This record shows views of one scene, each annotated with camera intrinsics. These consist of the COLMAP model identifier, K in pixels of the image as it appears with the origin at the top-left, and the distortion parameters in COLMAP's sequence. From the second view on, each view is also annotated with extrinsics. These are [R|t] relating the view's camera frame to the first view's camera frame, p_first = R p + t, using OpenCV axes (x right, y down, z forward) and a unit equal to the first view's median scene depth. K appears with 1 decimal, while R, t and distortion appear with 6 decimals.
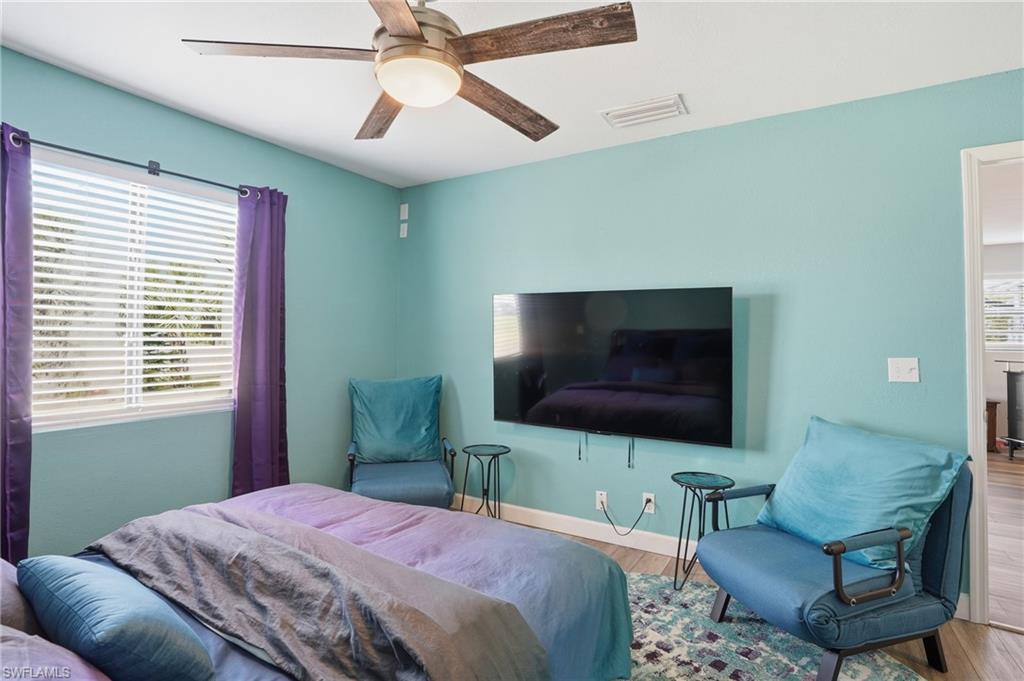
lens RADIAL K [[495.3, 0, 511.9], [0, 495.3, 333.6], [0, 0, 1]] dist [-0.067793, 0.026685]
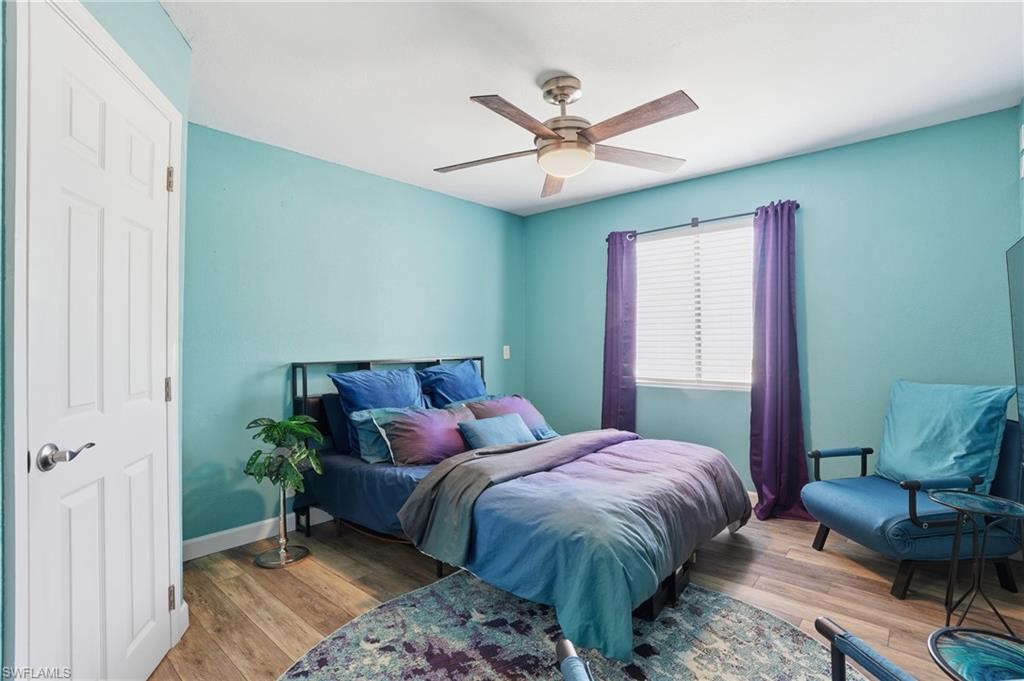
lens RADIAL K [[495.3, 0, 511.9], [0, 495.3, 333.6], [0, 0, 1]] dist [-0.067793, 0.026685]
pose [[-0.187646, -0.033730, -0.981657, 0.700849], [0.002640, 0.999389, -0.034844, 0.046547], [0.982233, -0.009130, -0.187442, 0.586249]]
